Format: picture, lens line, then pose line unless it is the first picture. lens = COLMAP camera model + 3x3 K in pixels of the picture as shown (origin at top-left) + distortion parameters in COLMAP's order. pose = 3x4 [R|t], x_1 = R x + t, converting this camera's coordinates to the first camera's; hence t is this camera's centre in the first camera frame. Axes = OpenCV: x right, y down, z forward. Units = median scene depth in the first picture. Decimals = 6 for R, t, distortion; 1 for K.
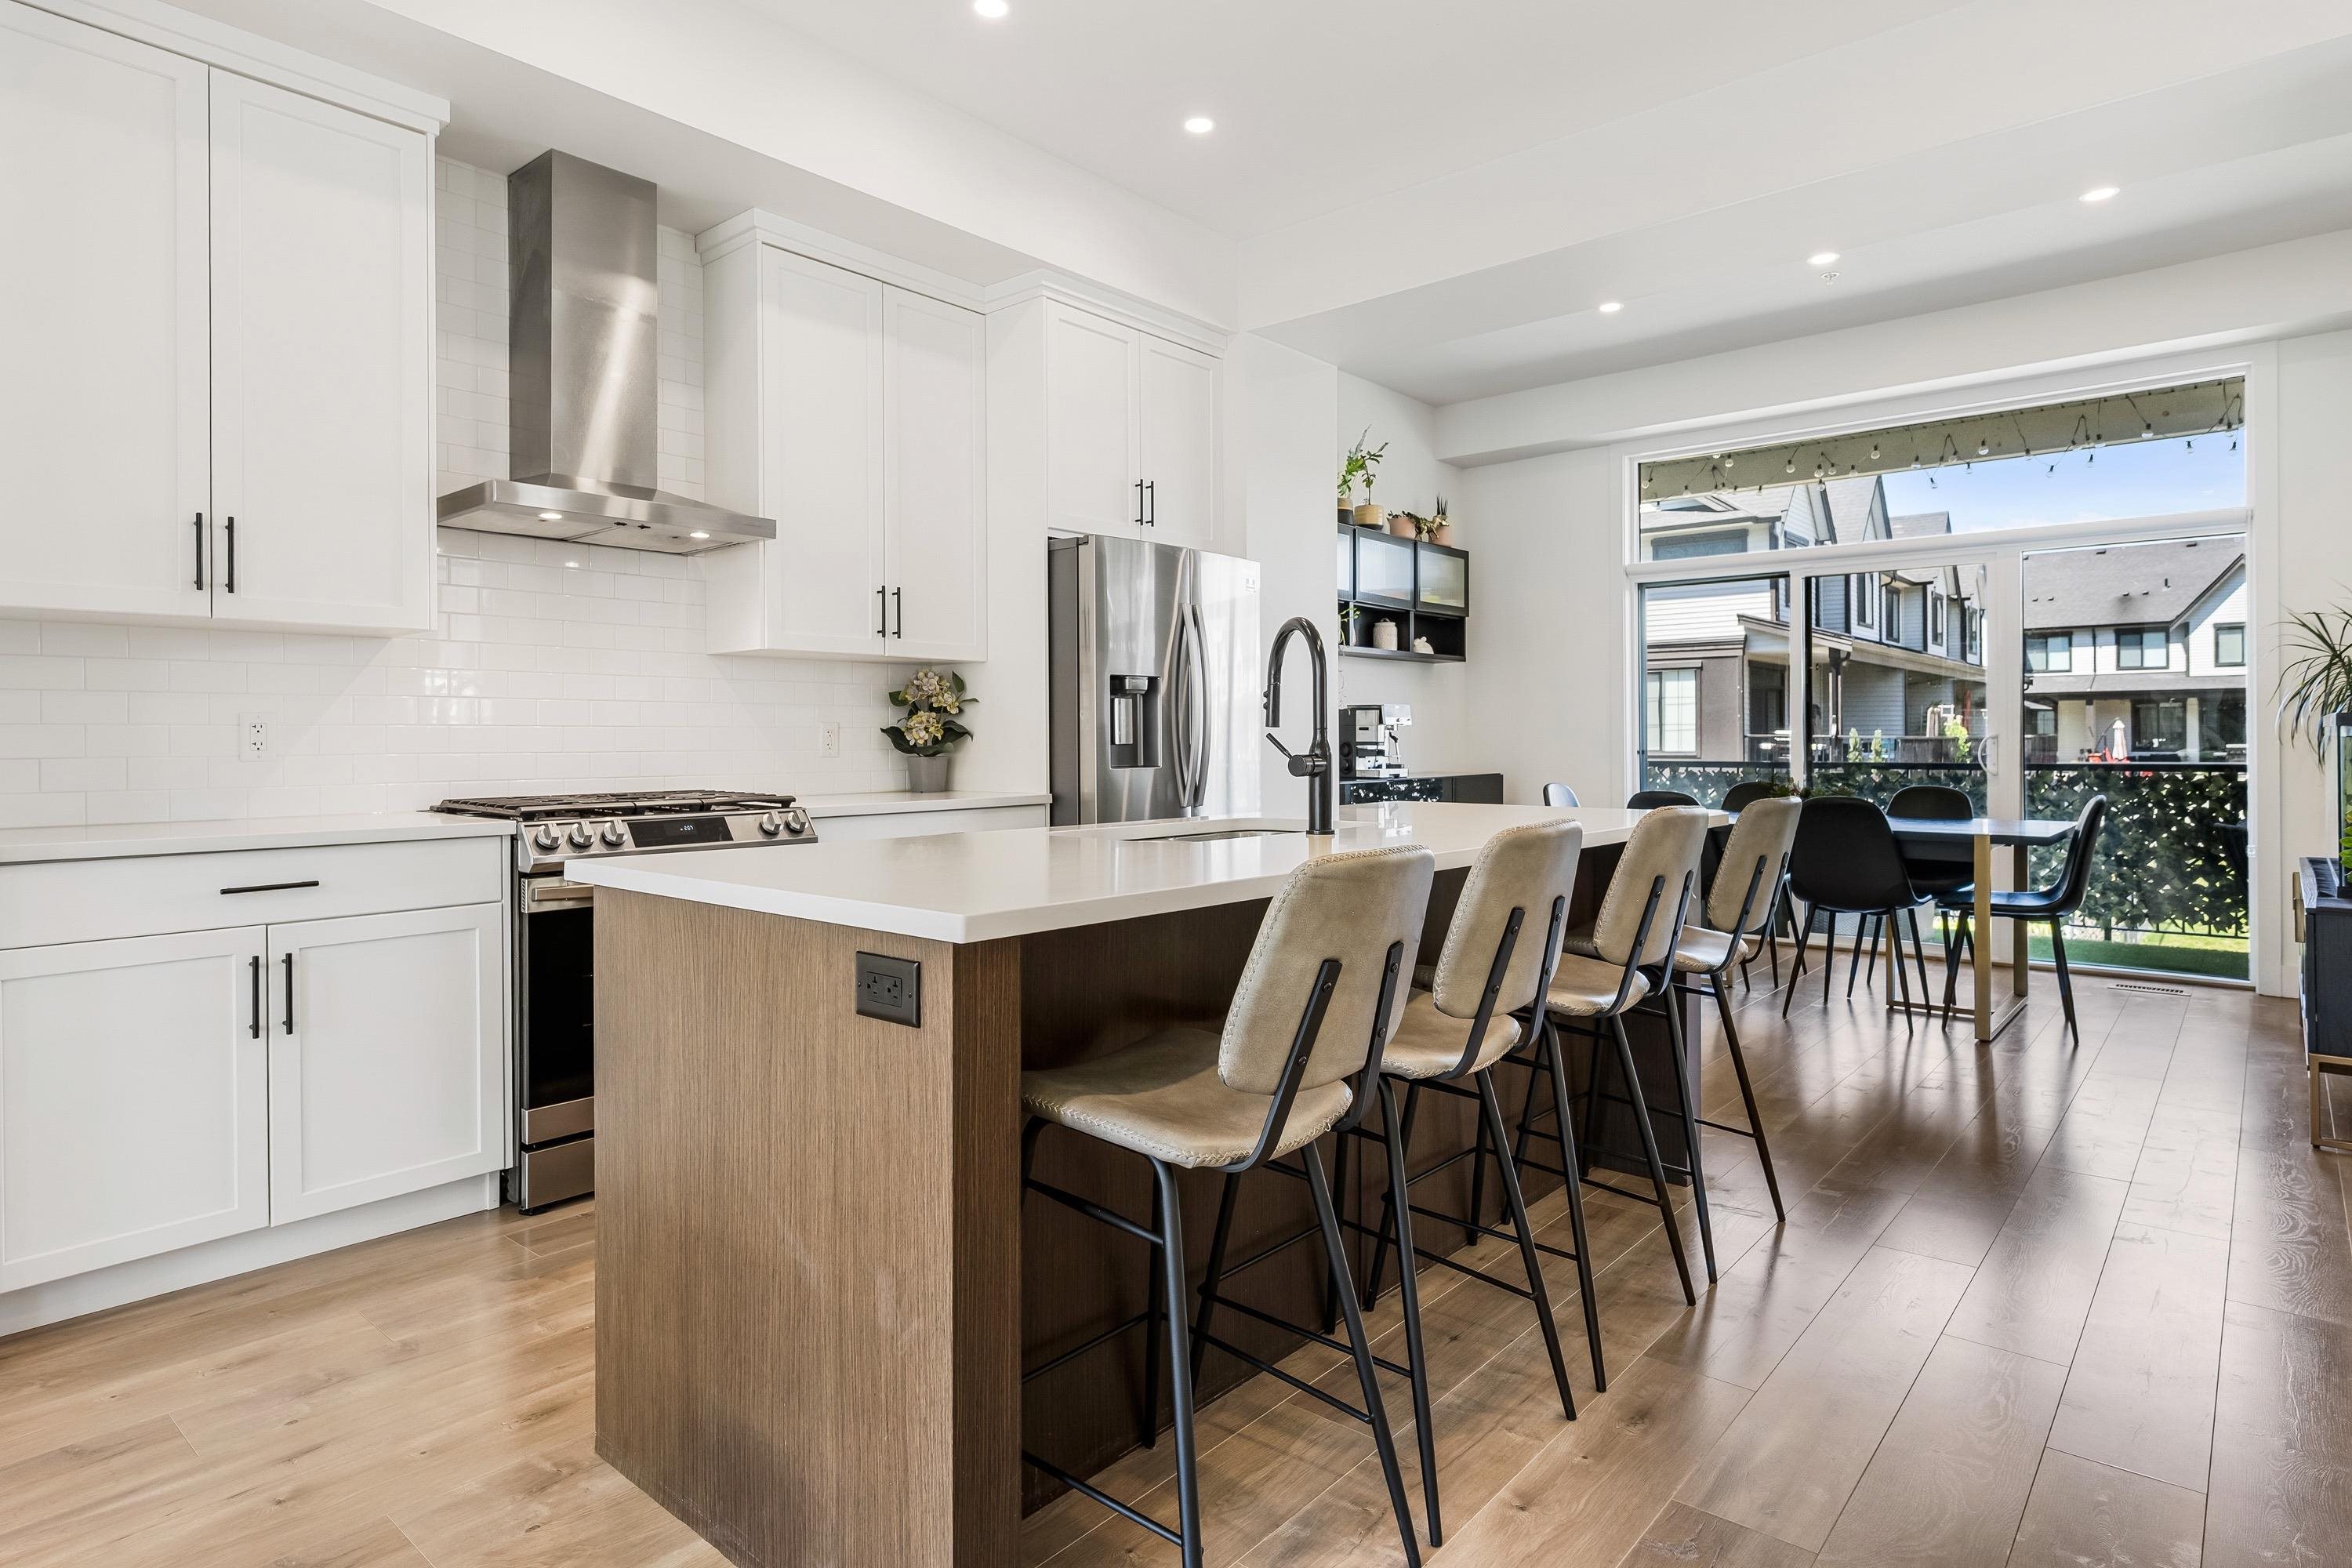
lens RADIAL K [[1271.9, 0, 1166.4], [0, 1271.9, 736.6], [0, 0, 1]] dist [0.001346, 0.000533]
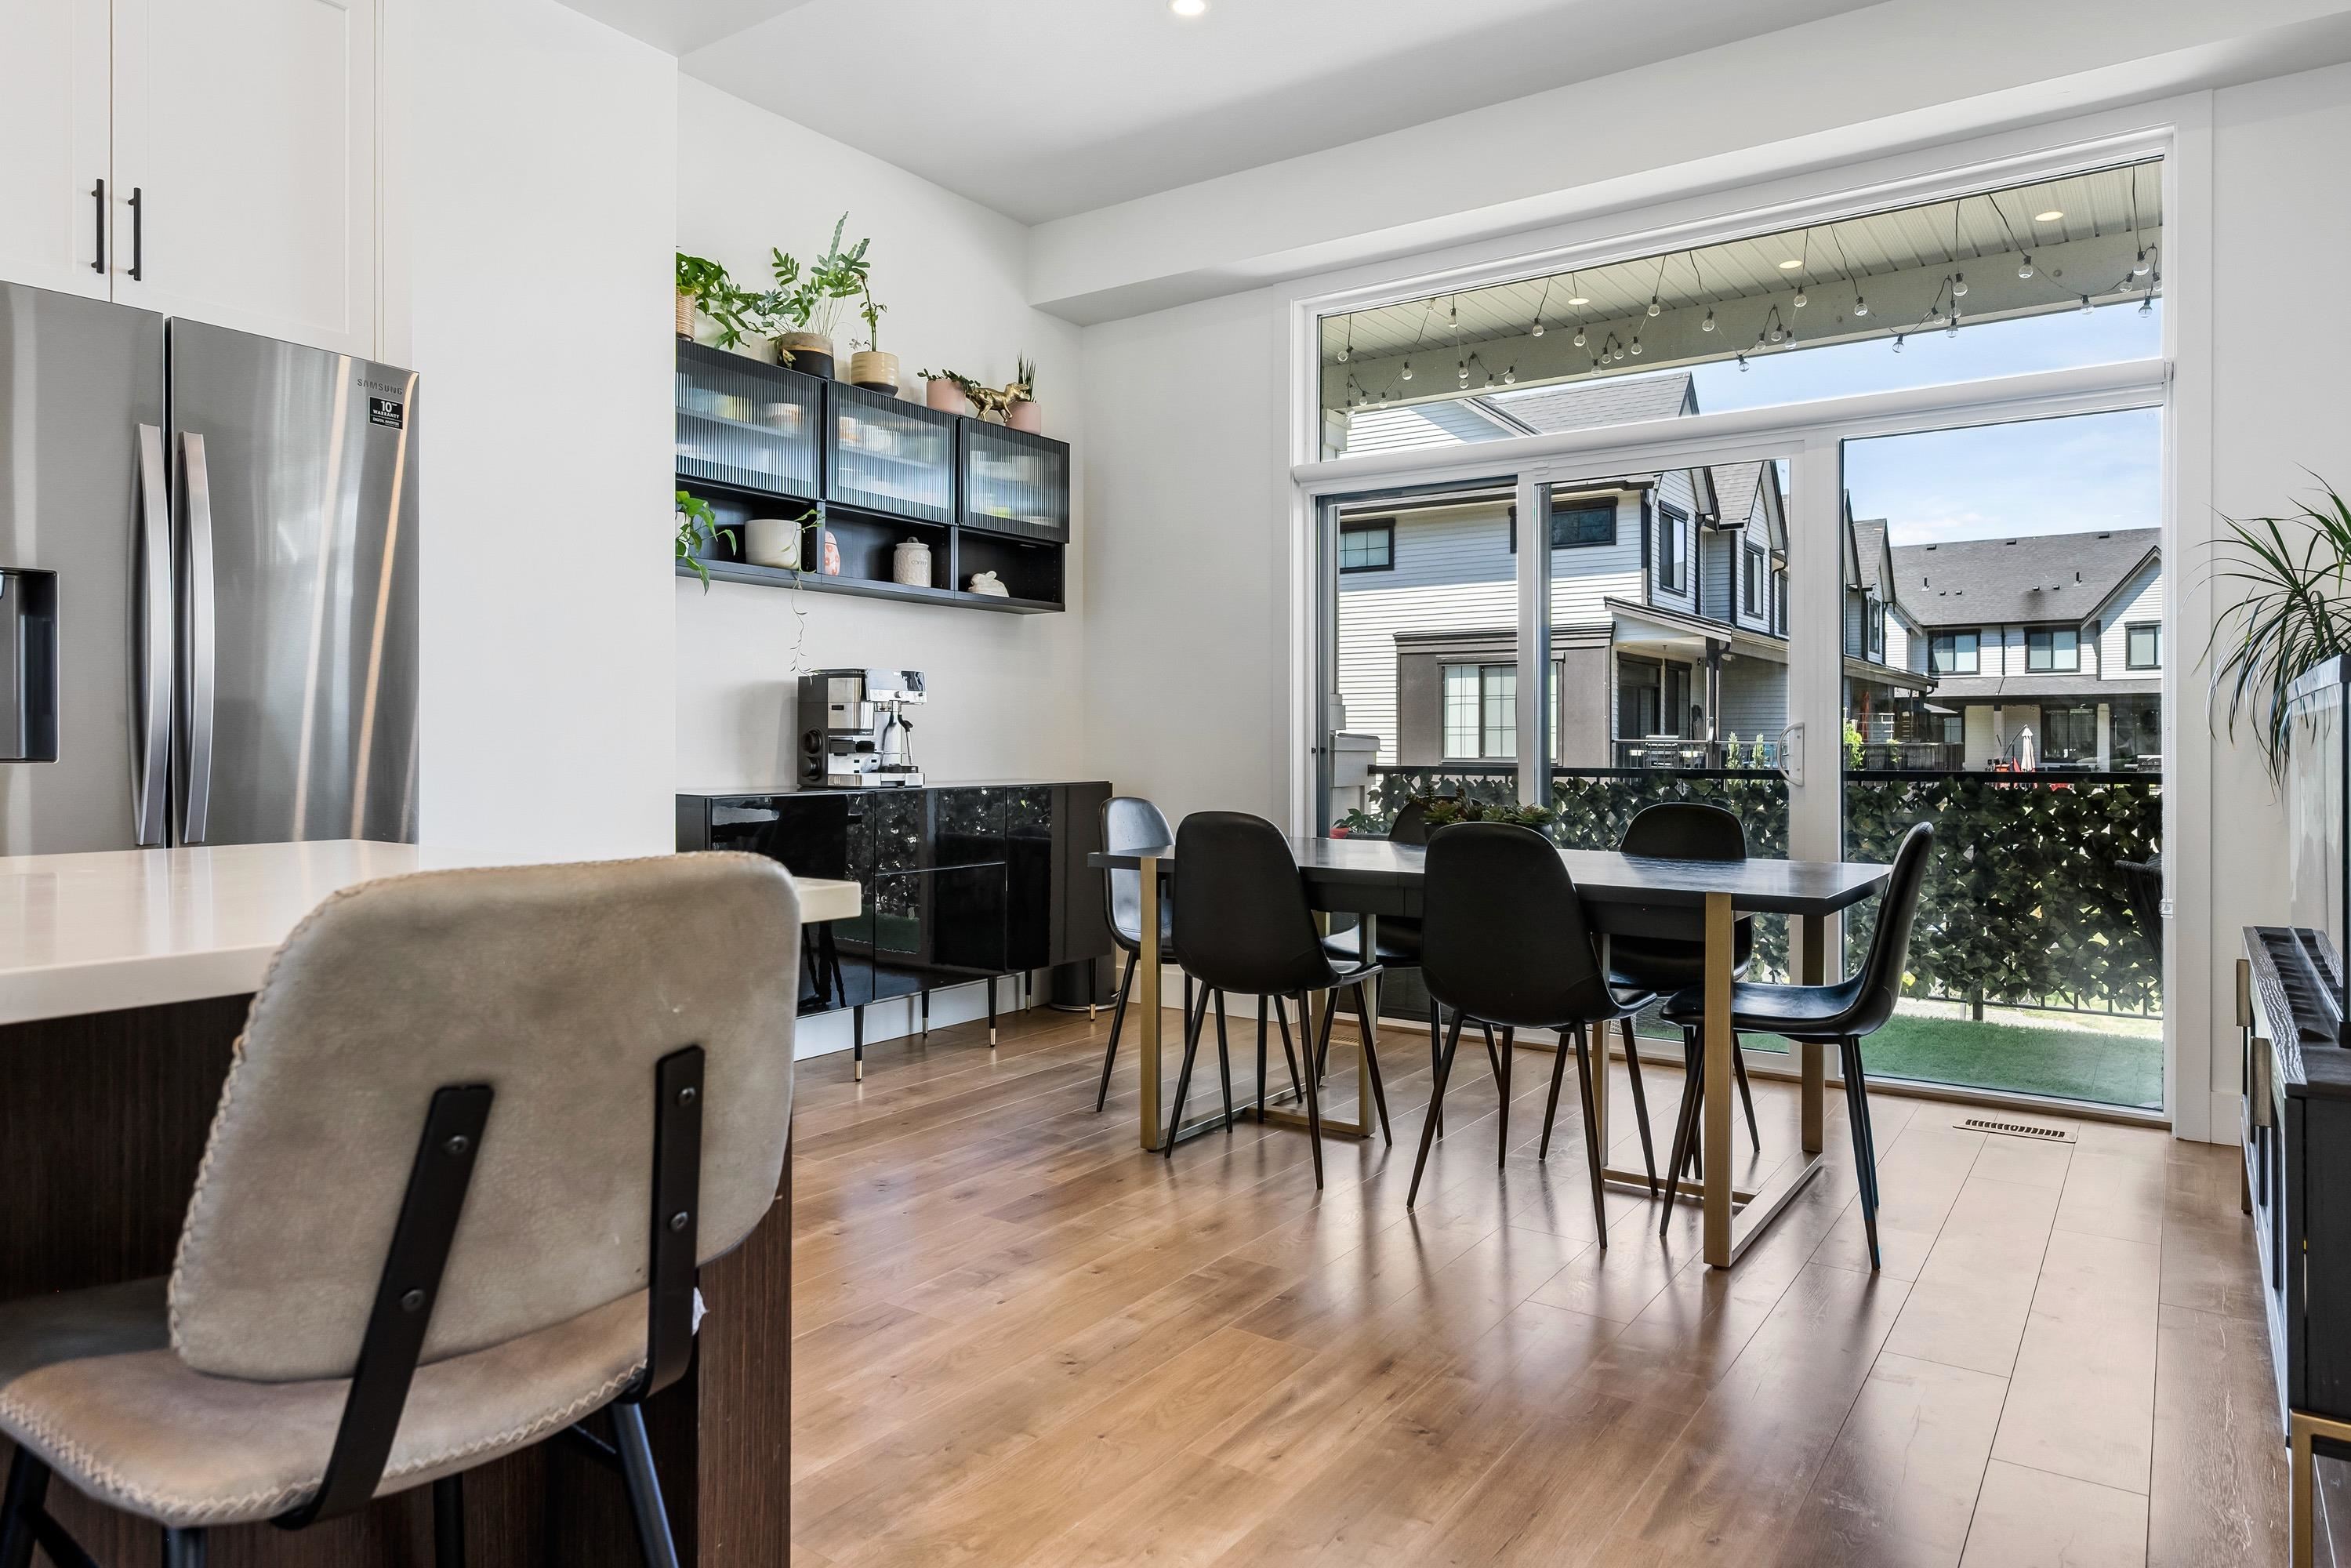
lens RADIAL K [[1445.5, 0, 1169.2], [0, 1445.5, 742.9], [0, 0, 1]] dist [0.005116, -0.001499]
pose [[0.994517, 0.006565, 0.104371, 0.209125], [-0.006671, 0.999978, 0.000674, 0.008057], [-0.104364, -0.001366, 0.994538, 0.248197]]
